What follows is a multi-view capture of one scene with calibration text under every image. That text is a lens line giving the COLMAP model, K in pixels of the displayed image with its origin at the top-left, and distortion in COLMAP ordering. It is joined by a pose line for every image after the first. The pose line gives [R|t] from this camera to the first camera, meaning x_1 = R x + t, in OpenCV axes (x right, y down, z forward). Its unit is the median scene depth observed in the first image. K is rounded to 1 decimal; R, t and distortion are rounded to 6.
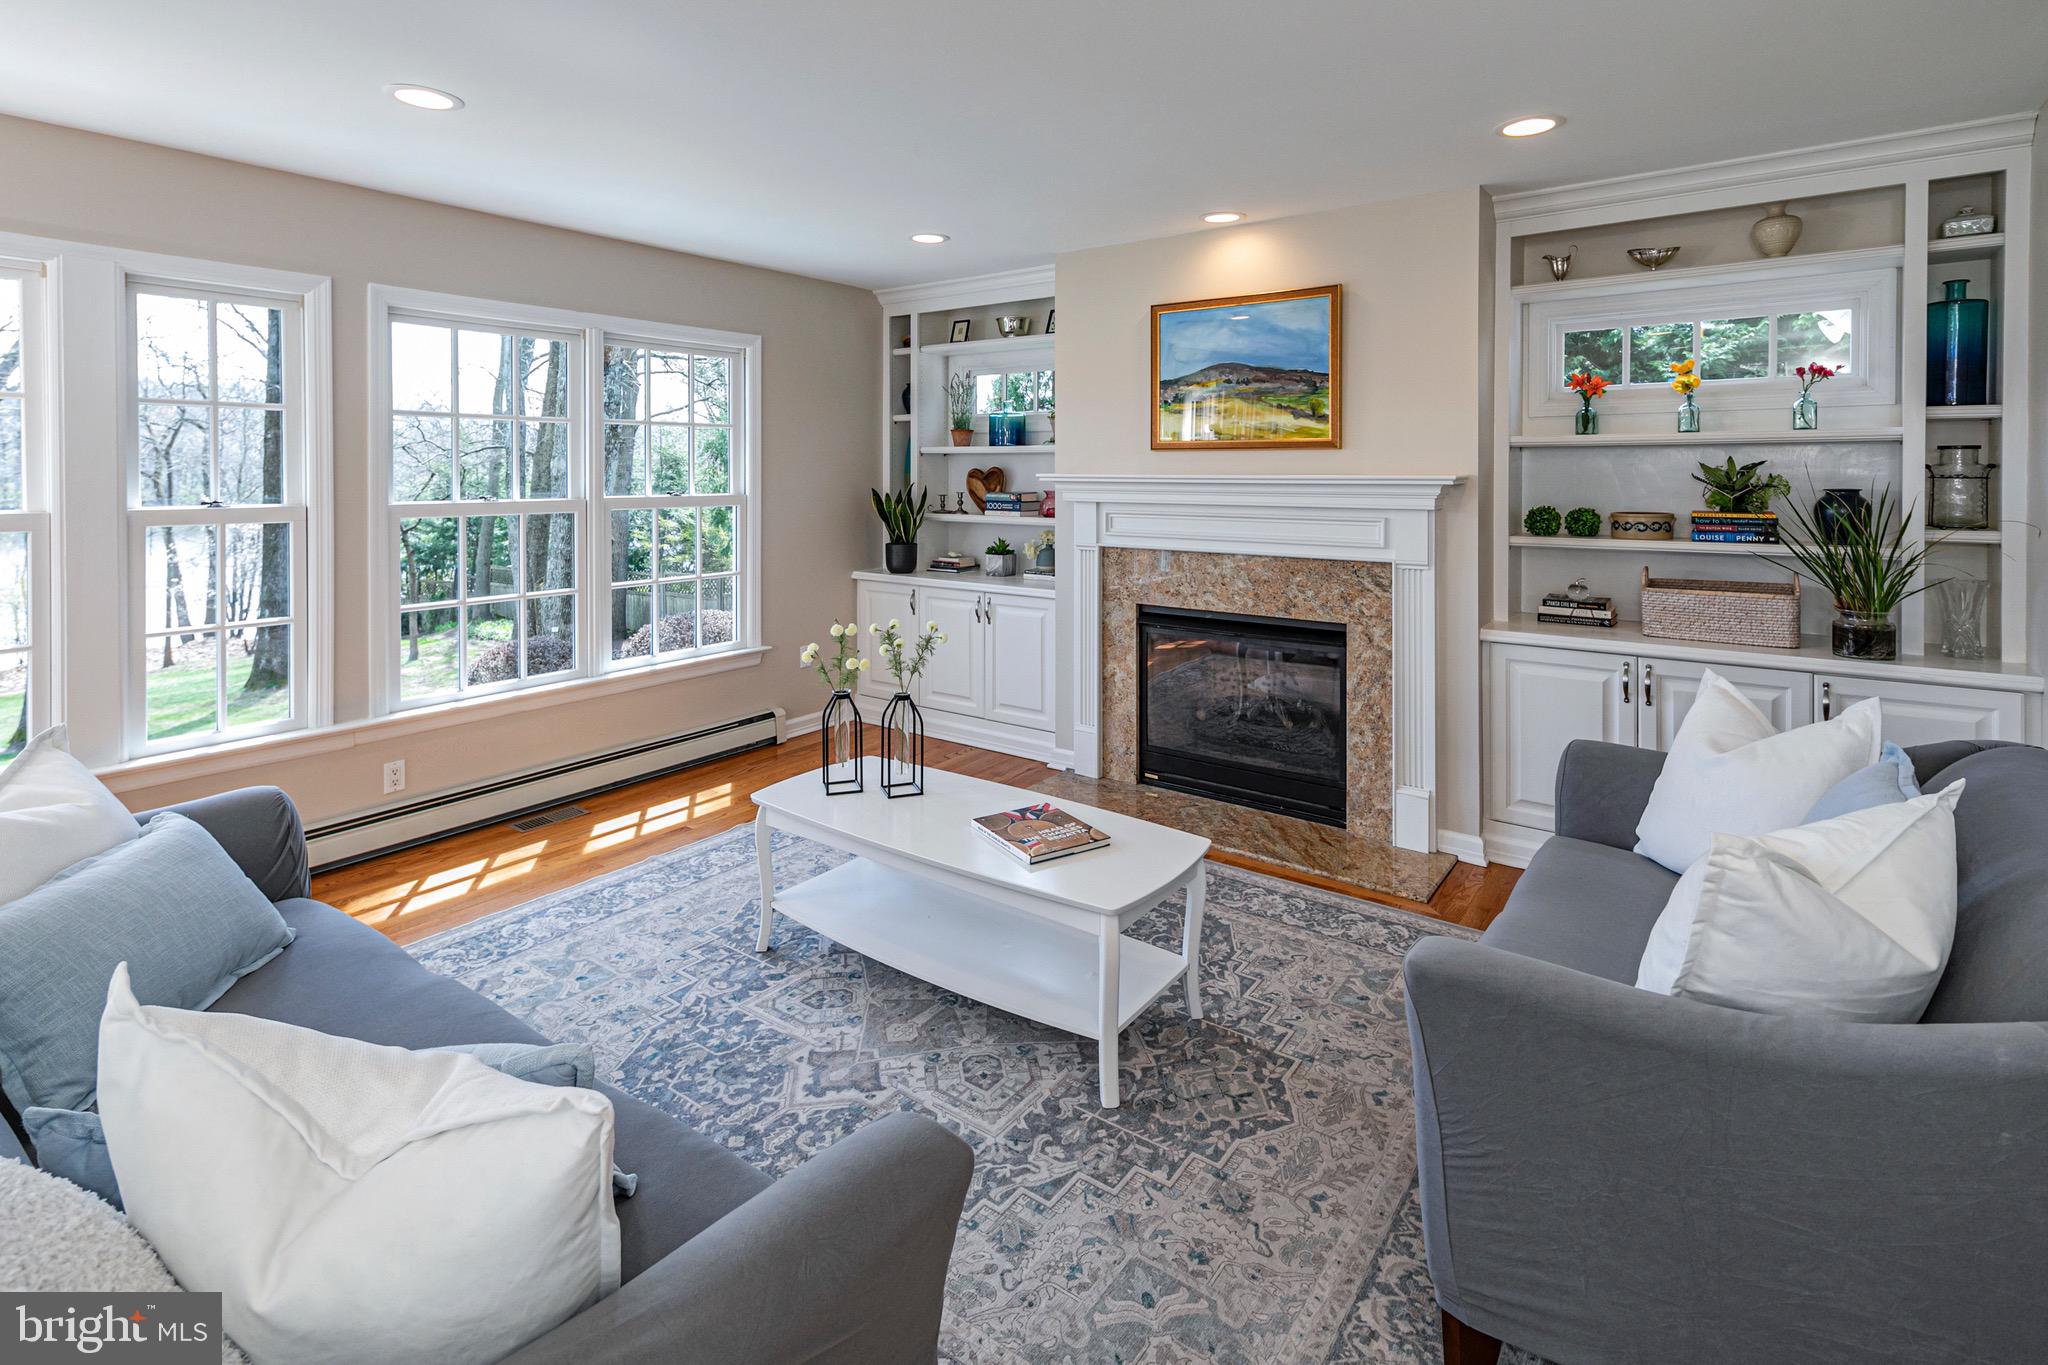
lens RADIAL K [[990.5, 0, 1031.4], [0, 990.5, 479.3], [0, 0, 1]] dist [0.023045, -0.004818]
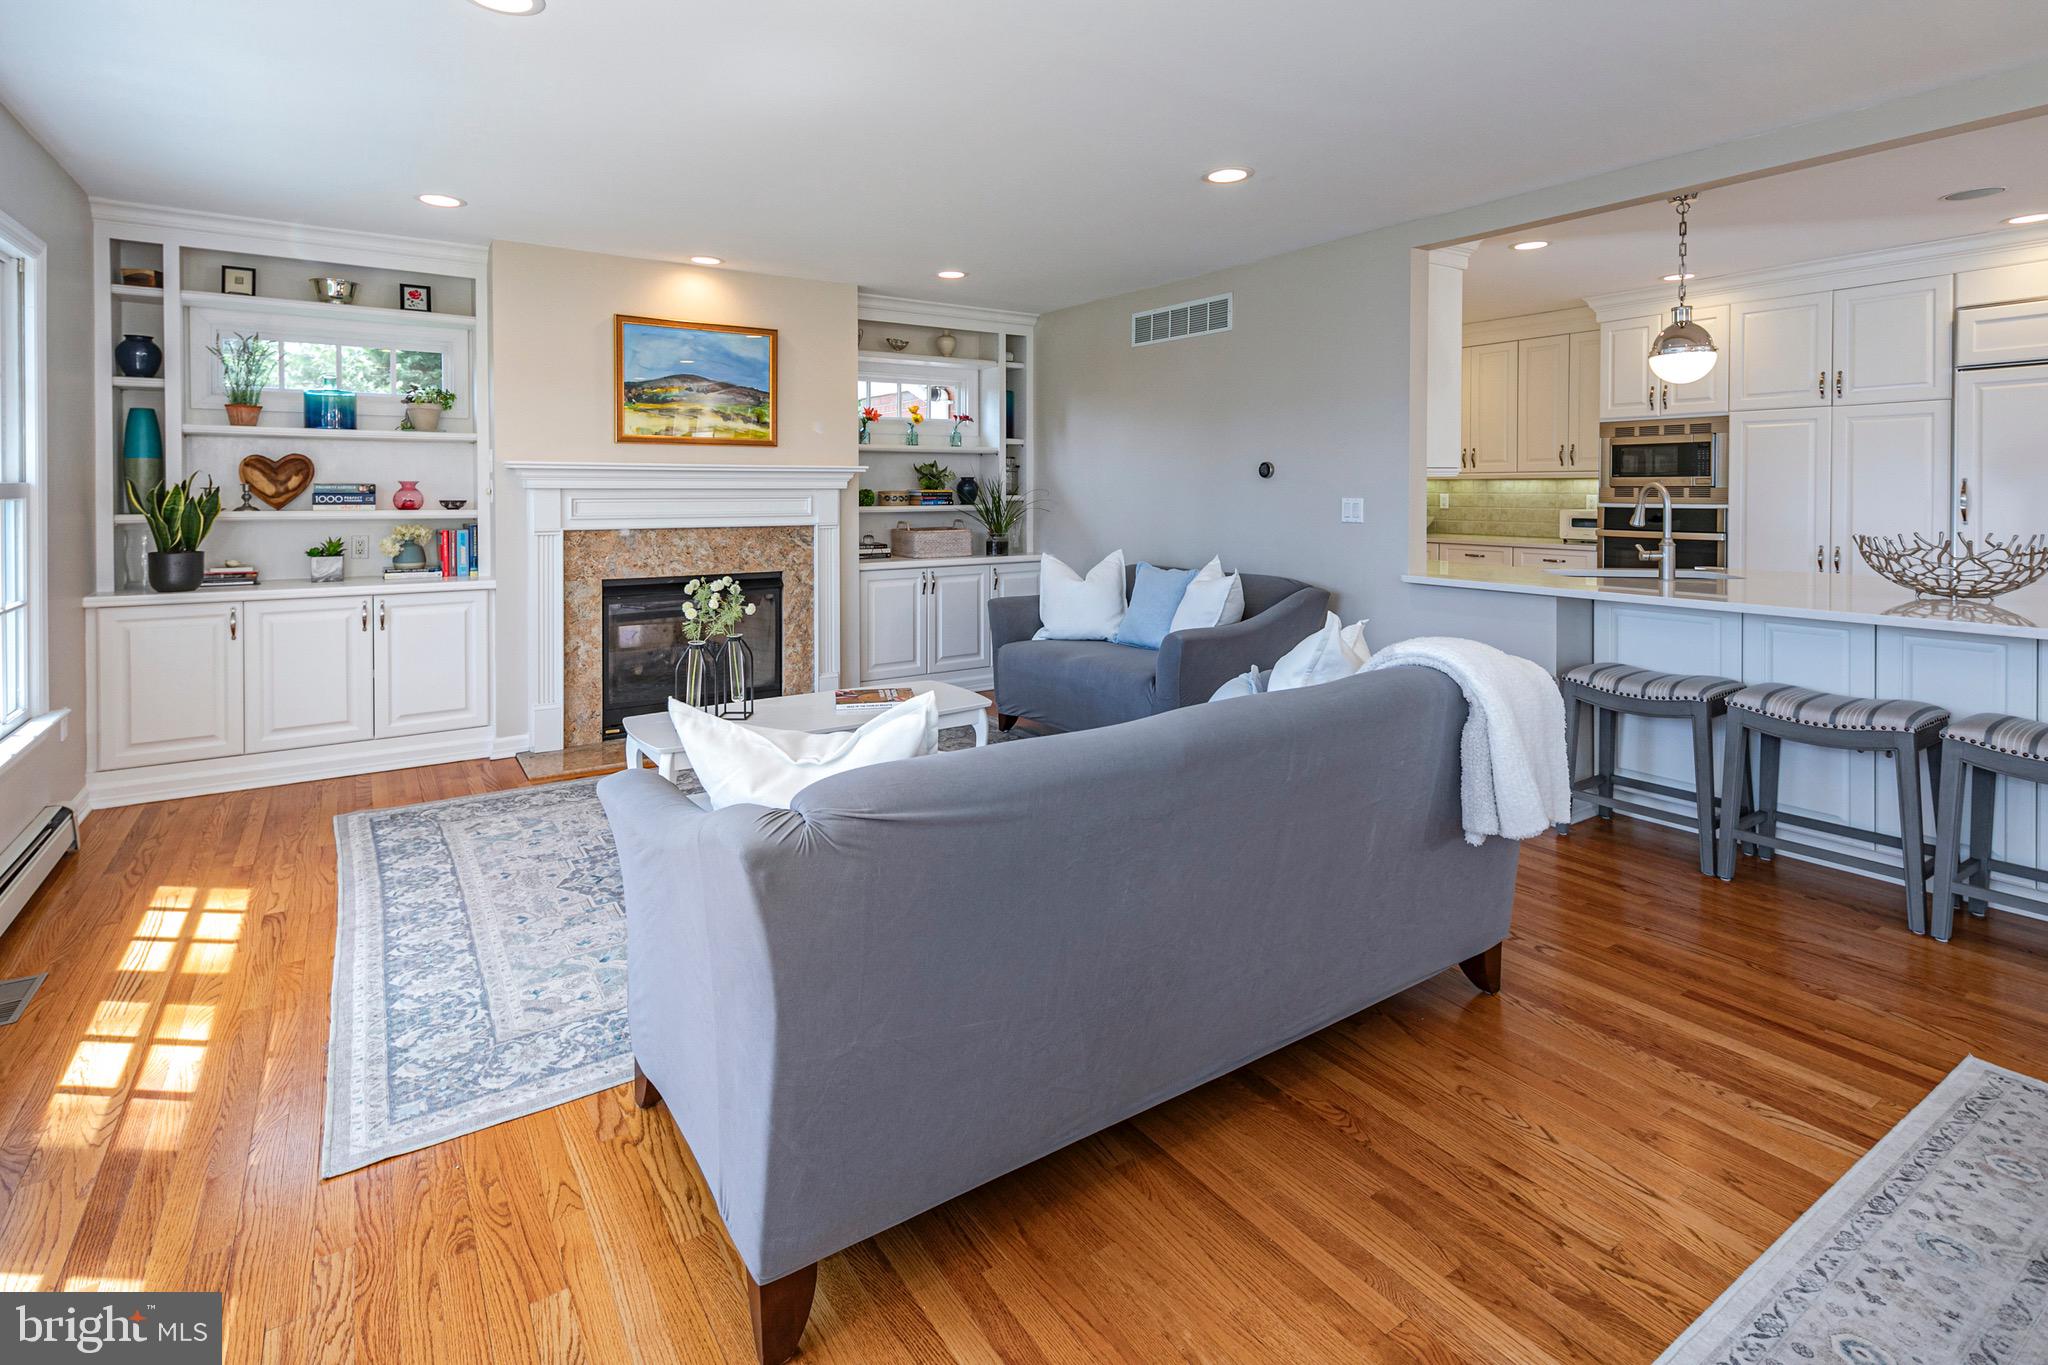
lens RADIAL K [[990.5, 0, 1006.1], [0, 990.5, 502.7], [0, 0, 1]] dist [0.023045, -0.004818]
pose [[0.334900, -0.011845, 0.942179, -0.789108], [0.010334, 0.999907, 0.008897, 0.033706], [-0.942197, 0.006757, 0.334992, 0.198117]]
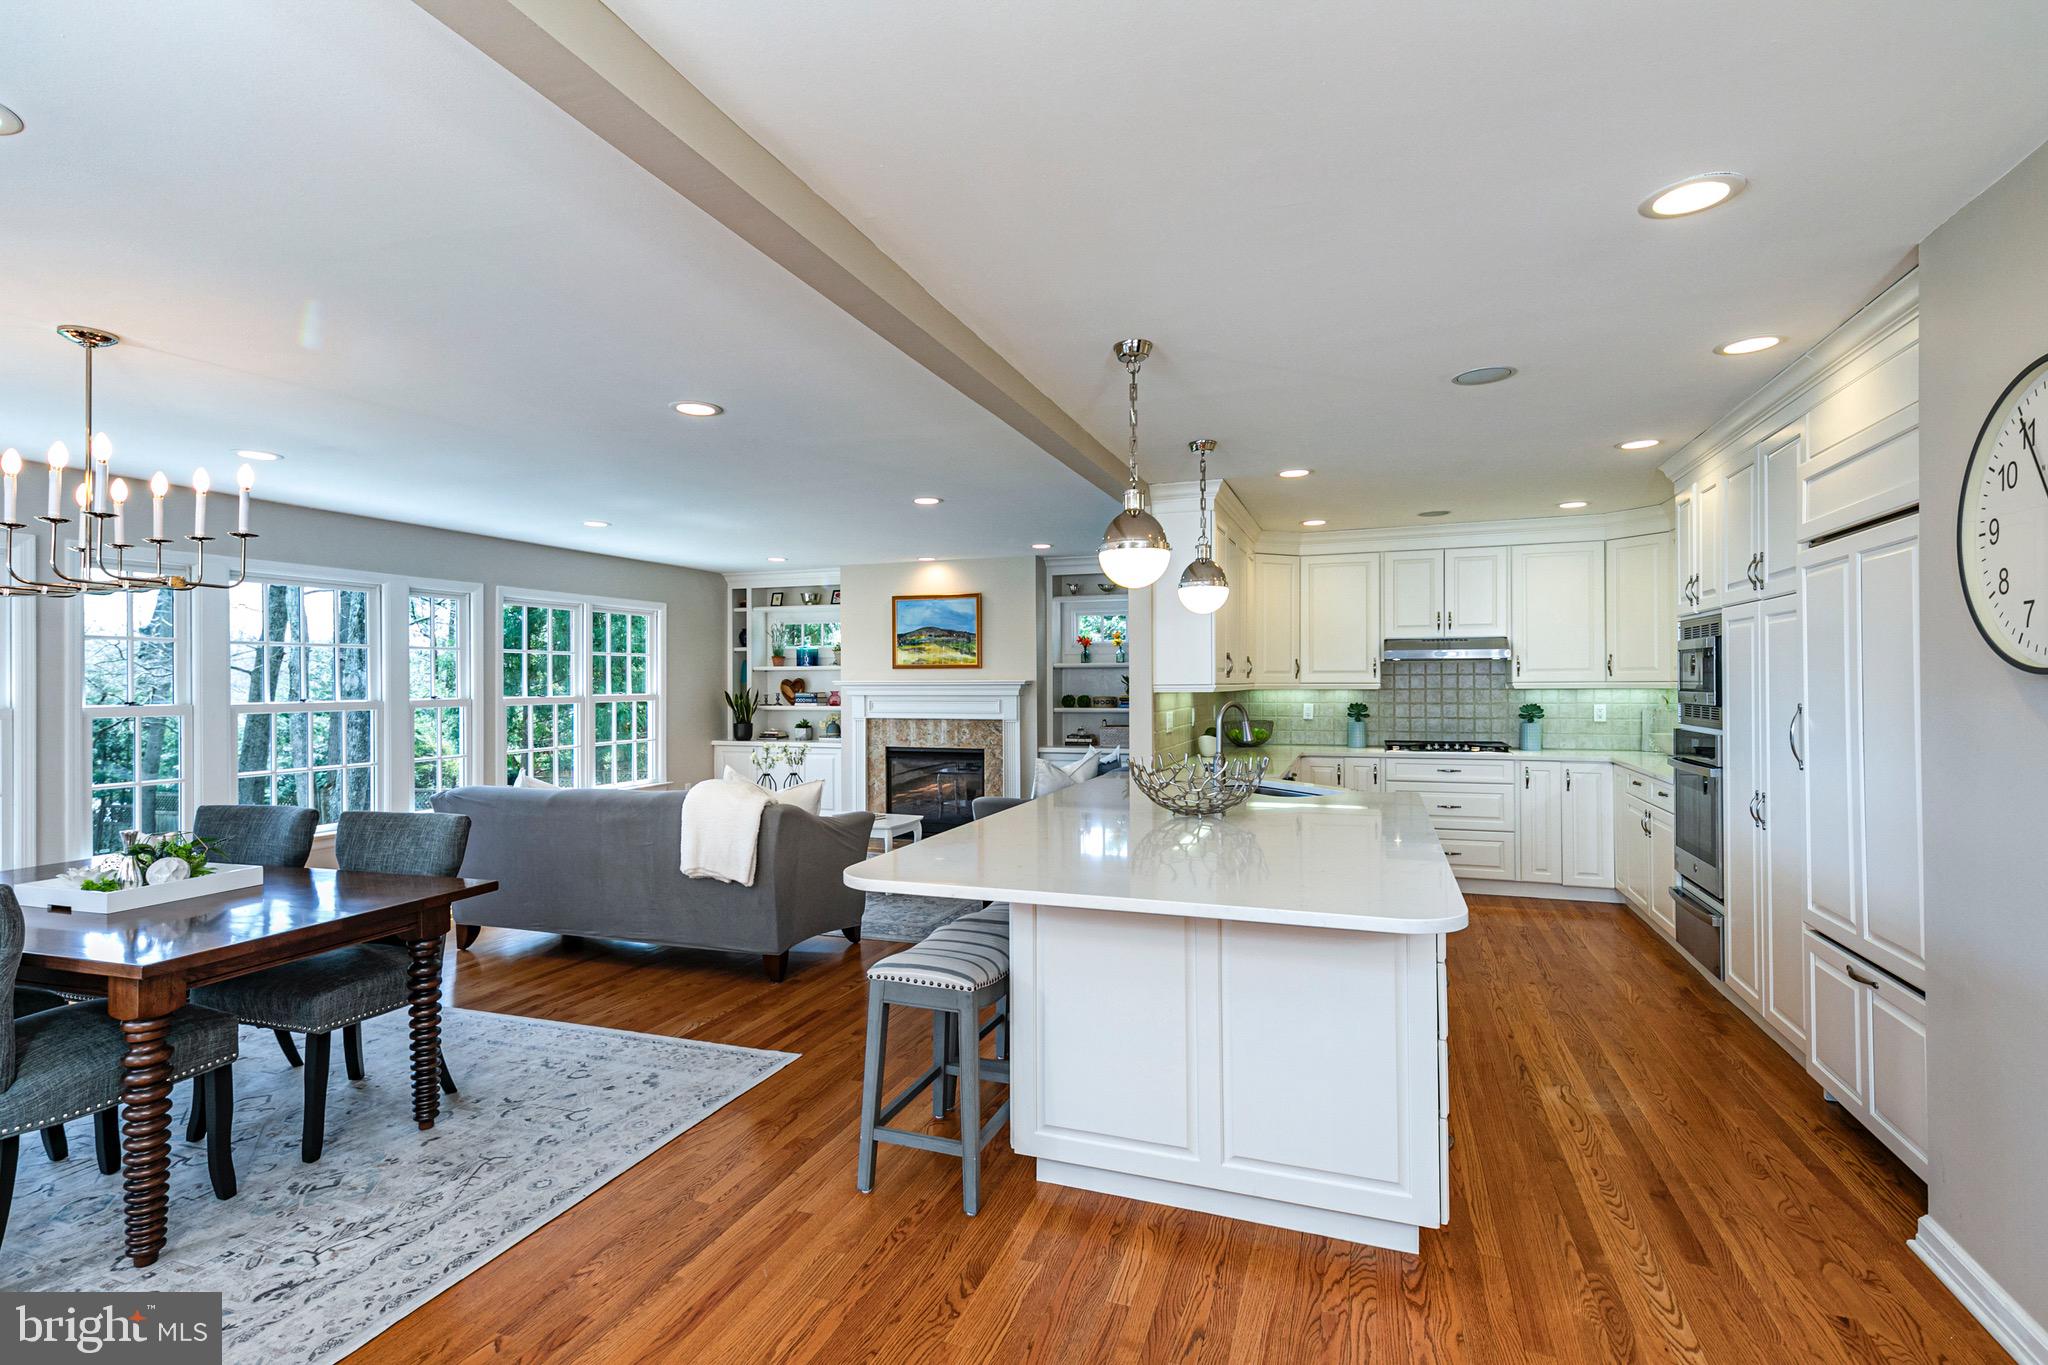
lens RADIAL K [[990.5, 0, 1025.0], [0, 990.5, 689.6], [0, 0, 1]] dist [0.023045, -0.004818]
pose [[0.959654, -0.004941, 0.281139, -0.181738], [0.006775, 0.999962, -0.005552, 0.024765], [-0.281101, 0.007232, 0.959651, -0.972729]]
